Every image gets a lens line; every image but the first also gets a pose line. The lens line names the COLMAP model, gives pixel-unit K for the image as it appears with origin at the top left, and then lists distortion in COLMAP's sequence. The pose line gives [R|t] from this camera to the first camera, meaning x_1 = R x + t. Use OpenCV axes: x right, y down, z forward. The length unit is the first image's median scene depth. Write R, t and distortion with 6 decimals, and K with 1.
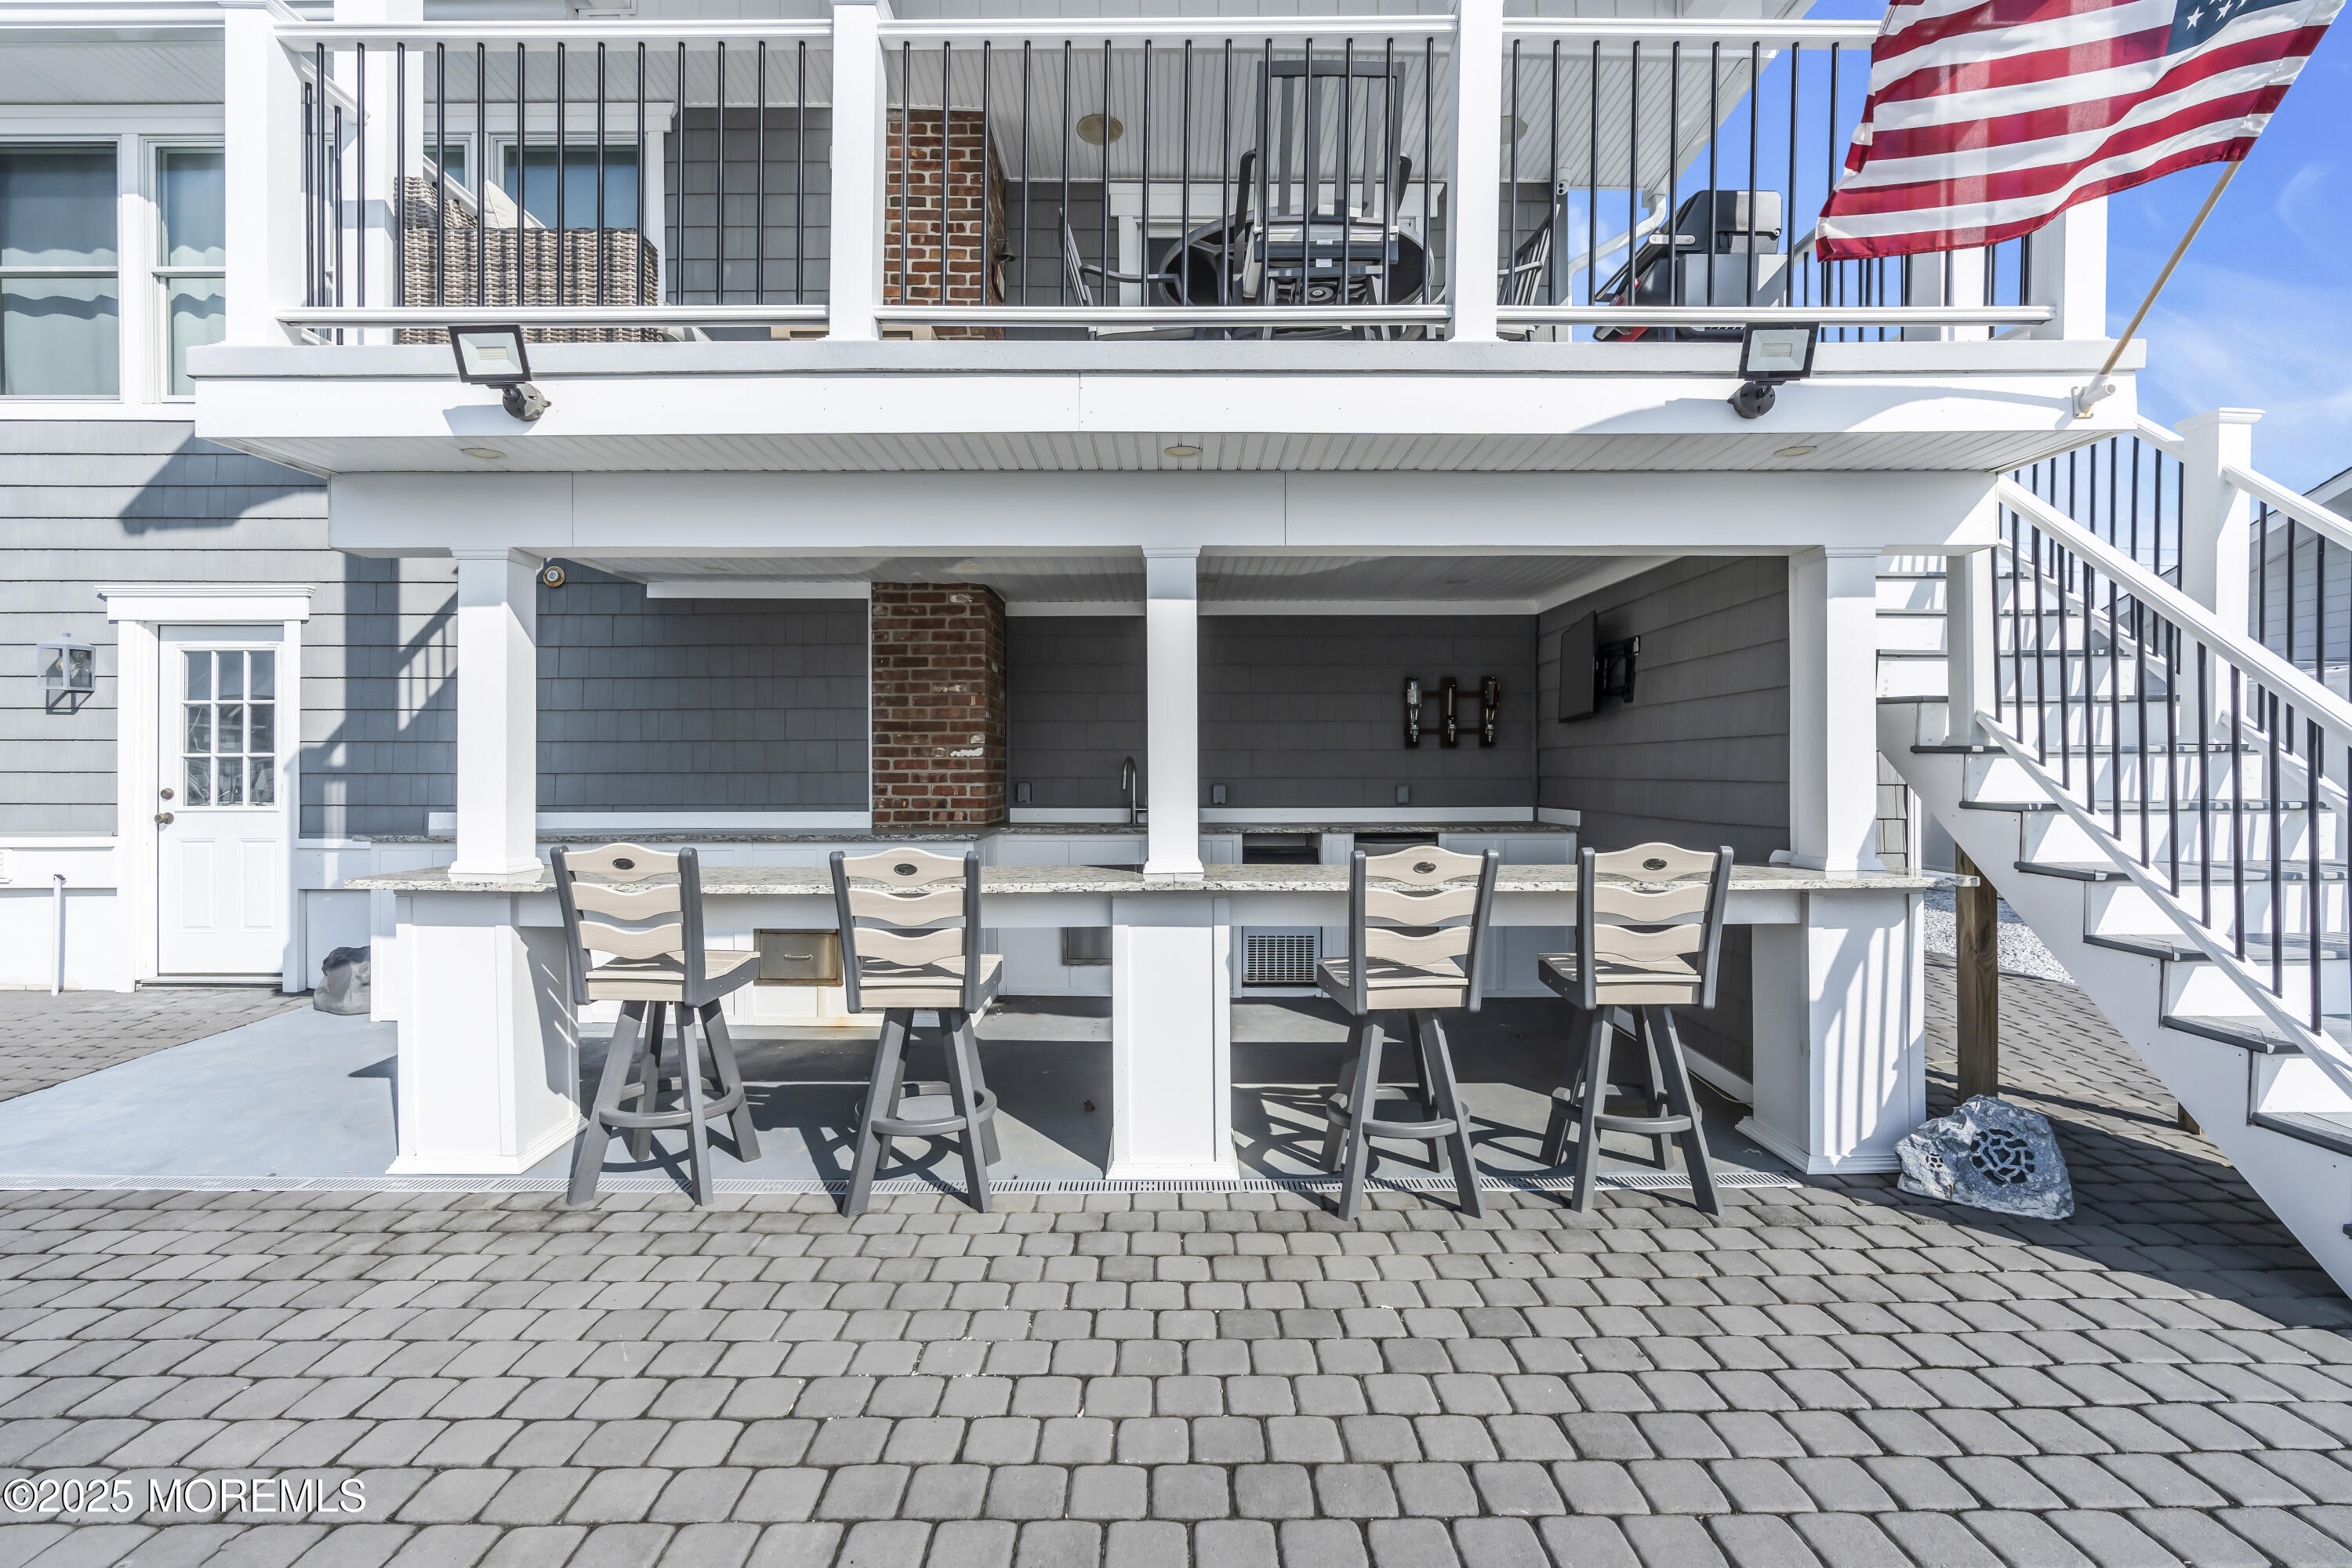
lens RADIAL K [[1053.7, 0, 1169.4], [0, 1053.7, 783.3], [0, 0, 1]] dist [-0.005352, -0.000099]
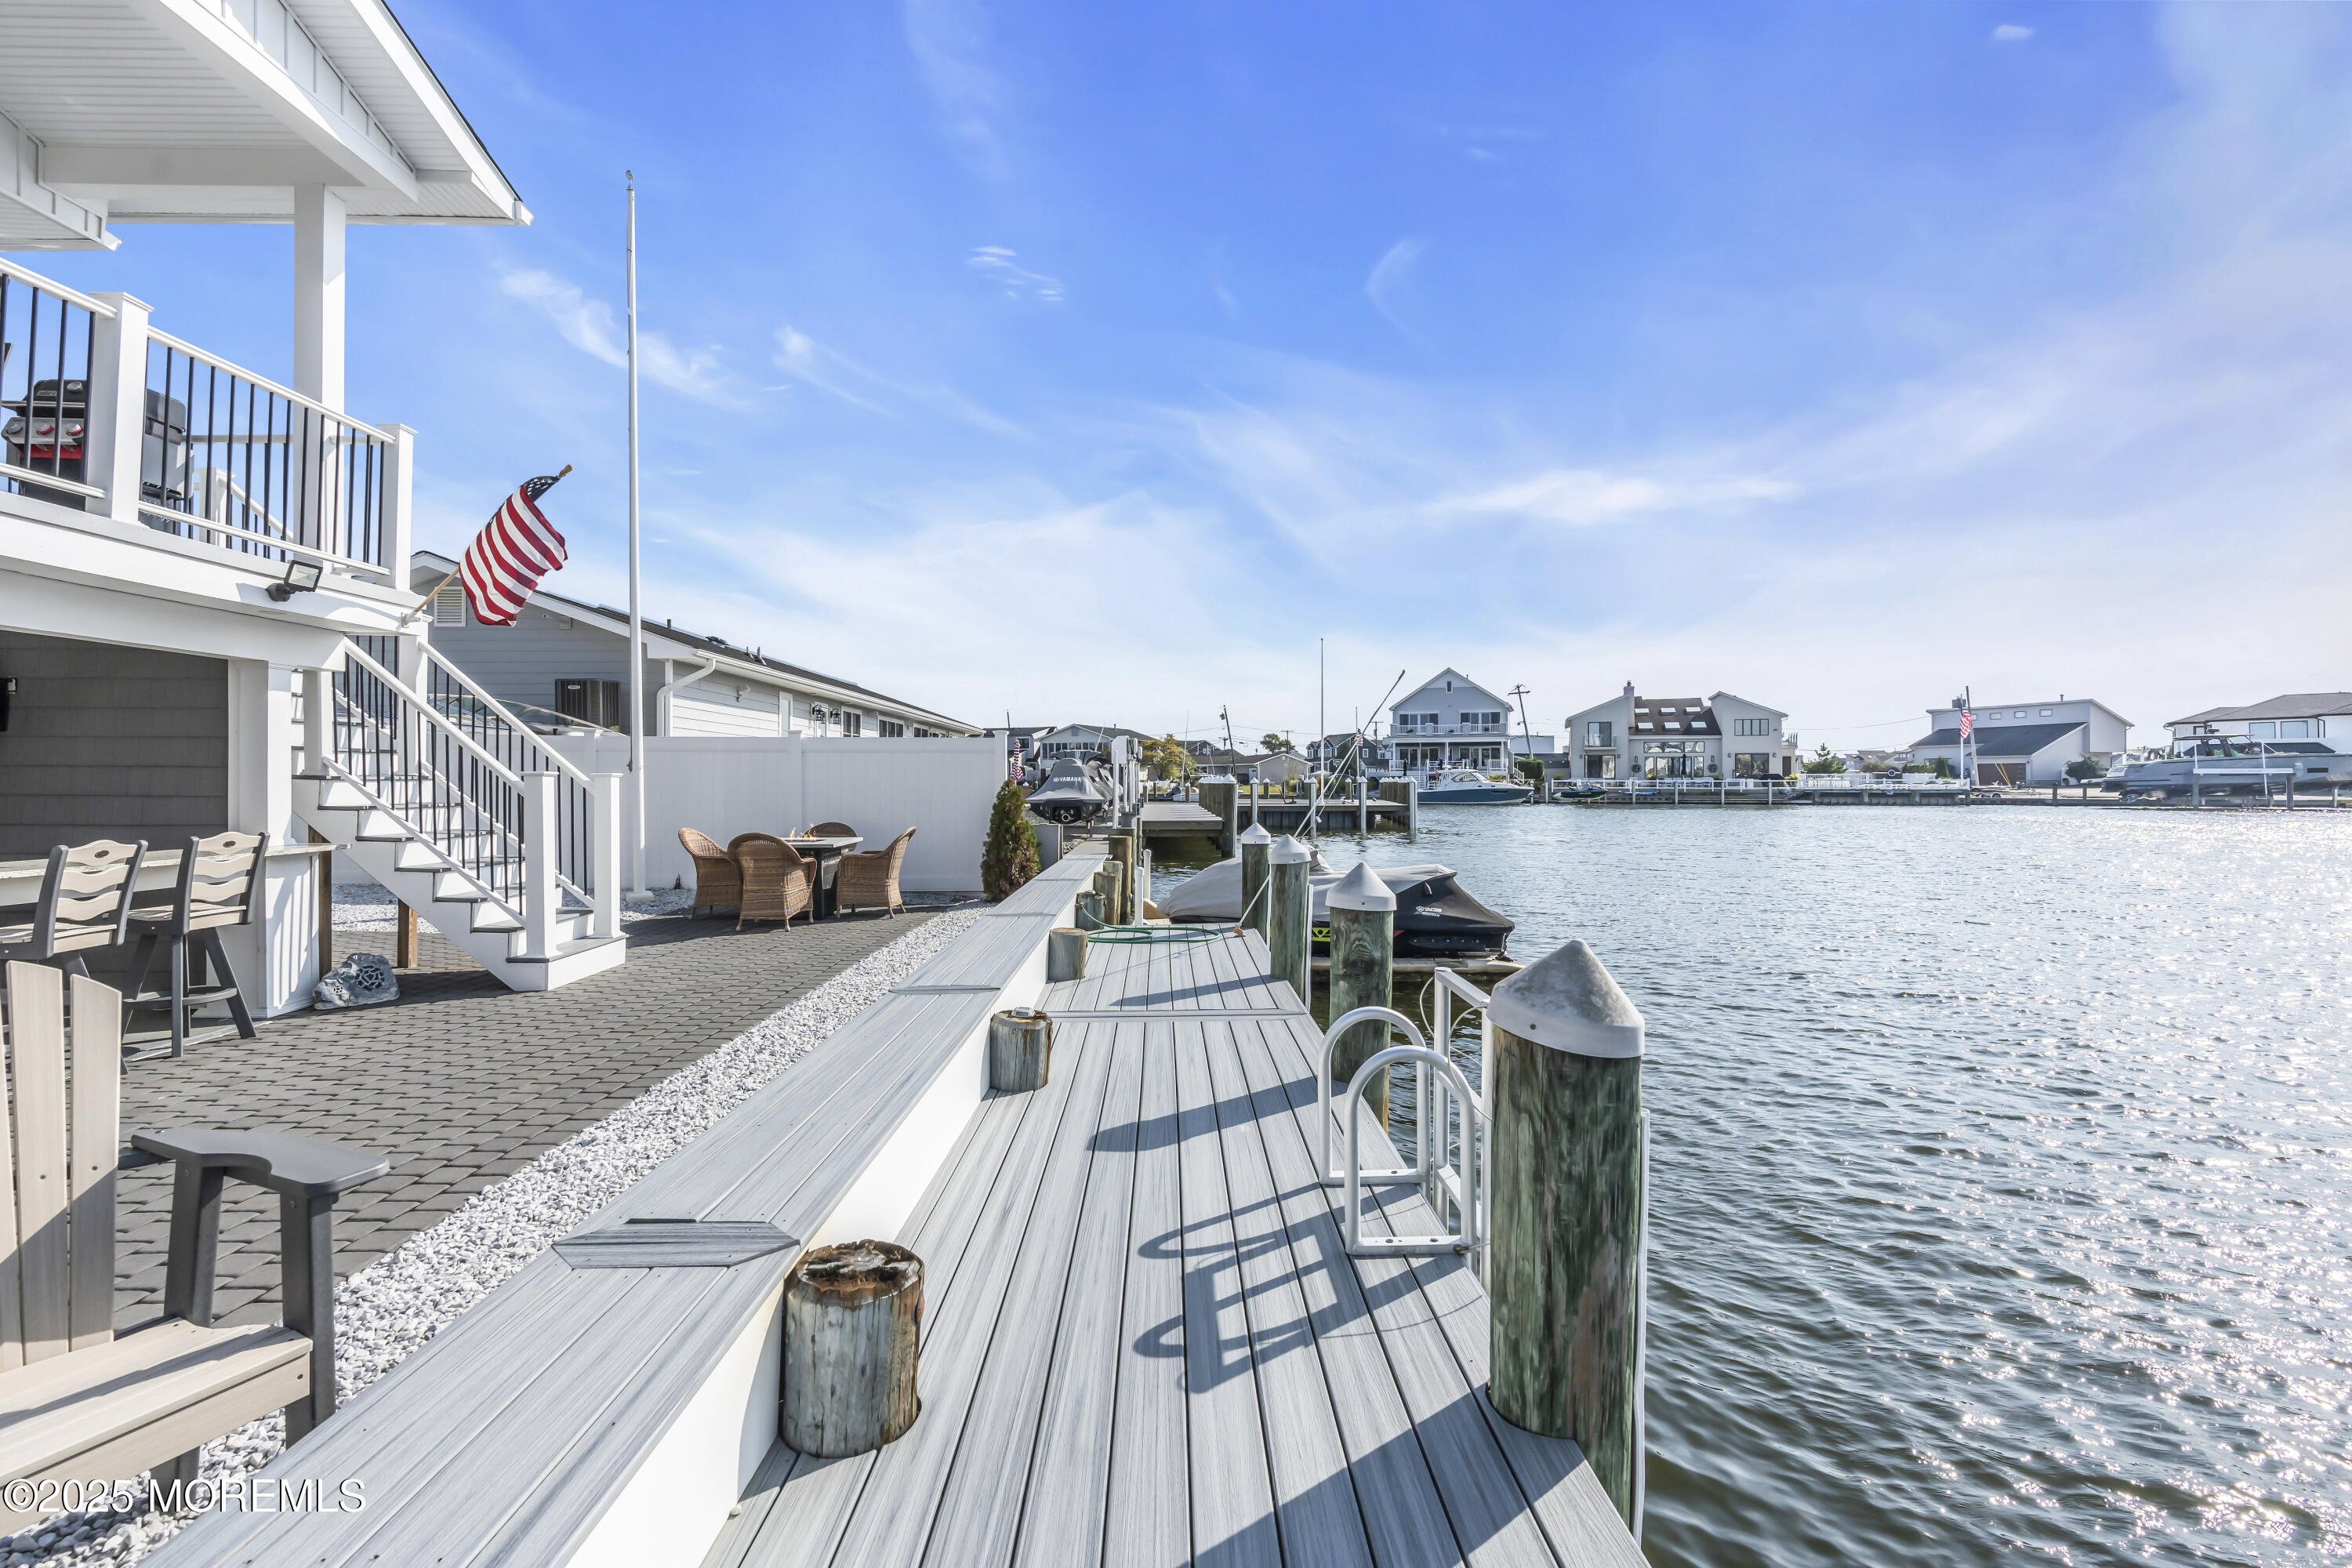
lens RADIAL K [[1053.7, 0, 1169.4], [0, 1053.7, 783.3], [0, 0, 1]] dist [-0.005352, -0.000099]
pose [[0.000890, 0.004654, 0.999989, -1.155101], [0.000216, 0.999989, -0.004655, -0.013796], [-1.000000, 0.000220, 0.000889, -0.519915]]
